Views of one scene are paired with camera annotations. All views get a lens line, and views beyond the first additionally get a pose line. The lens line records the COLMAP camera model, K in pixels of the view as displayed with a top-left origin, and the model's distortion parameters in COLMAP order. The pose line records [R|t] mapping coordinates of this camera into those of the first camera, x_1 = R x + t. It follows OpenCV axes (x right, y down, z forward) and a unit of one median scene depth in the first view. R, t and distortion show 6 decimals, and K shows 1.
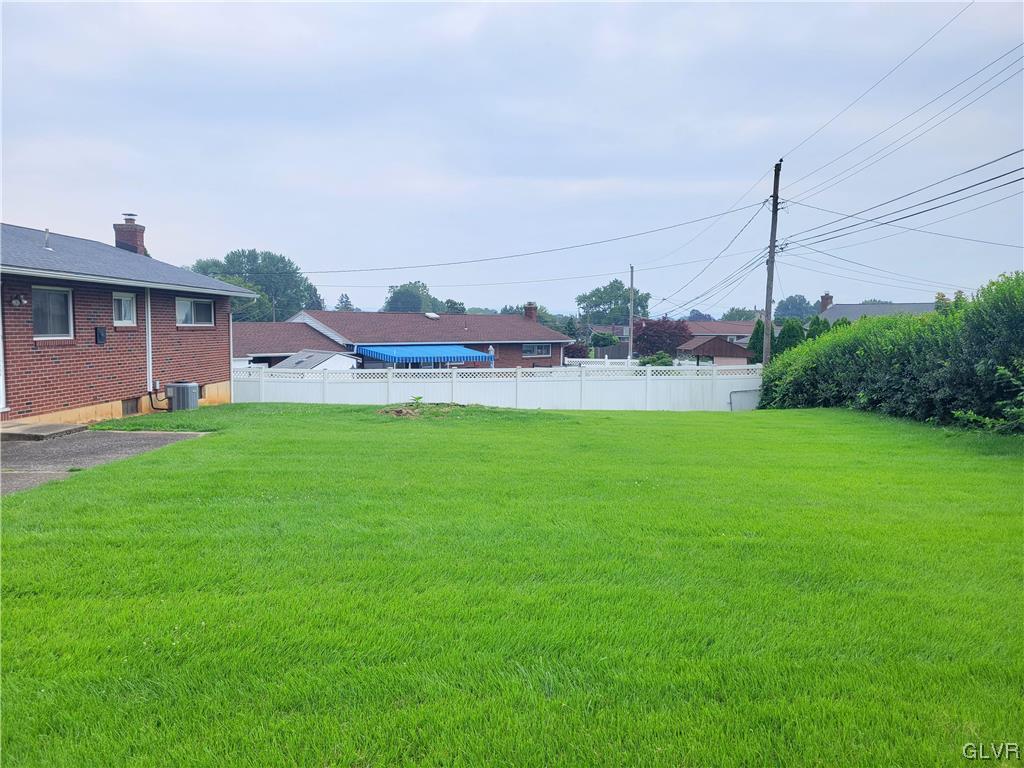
lens RADIAL K [[771.2, 0, 515.5], [0, 771.2, 384.0], [0, 0, 1]] dist [0.052765, -0.041587]
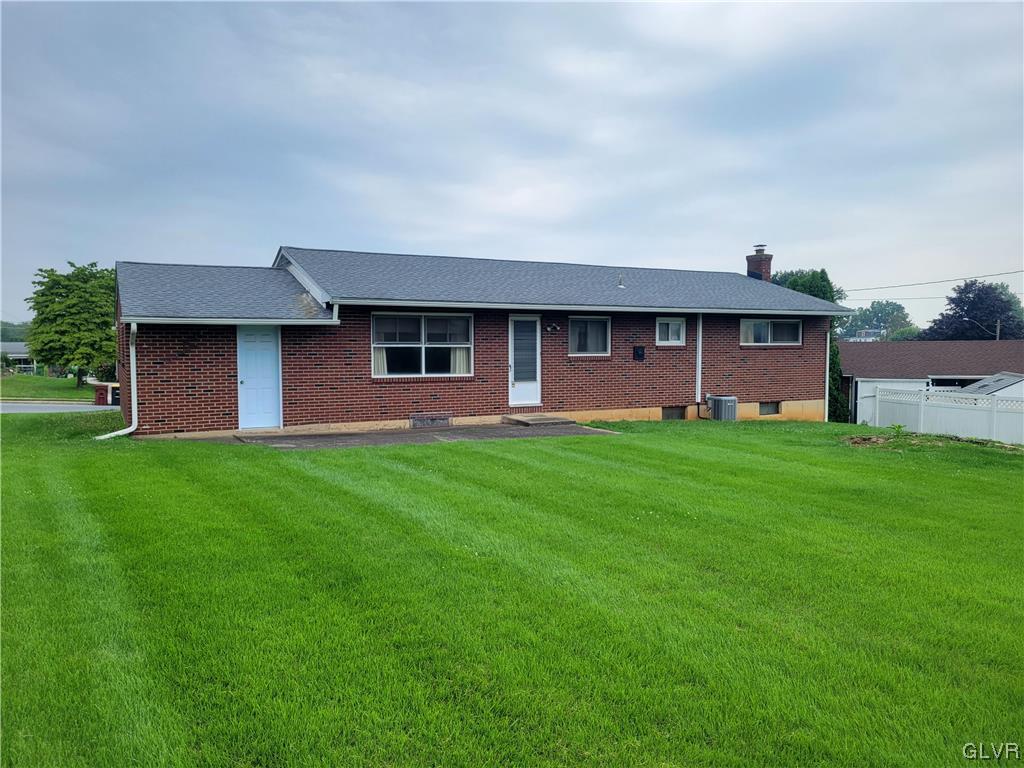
lens RADIAL K [[793.7, 0, 507.9], [0, 793.7, 382.3], [0, 0, 1]] dist [0.060341, -0.052625]
pose [[0.489245, 0.029245, -0.871656, 0.415600], [-0.058373, 0.998295, 0.000730, -0.004211], [0.870191, 0.050524, 0.490118, 0.181015]]
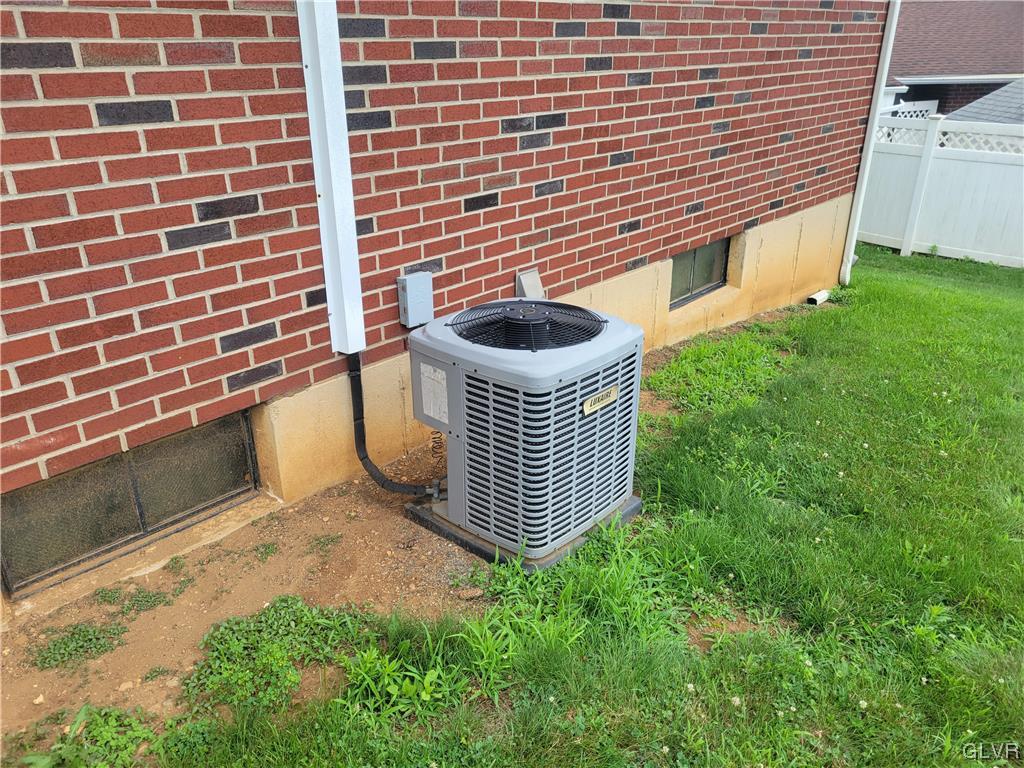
lens RADIAL K [[793.7, 0, 507.9], [0, 793.7, 382.3], [0, 0, 1]] dist [0.060341, -0.052625]
pose [[0.754456, 0.244612, -0.609065, -0.350301], [-0.034926, 0.941605, 0.334904, -0.038574], [0.655420, -0.231398, 0.718943, 0.909584]]
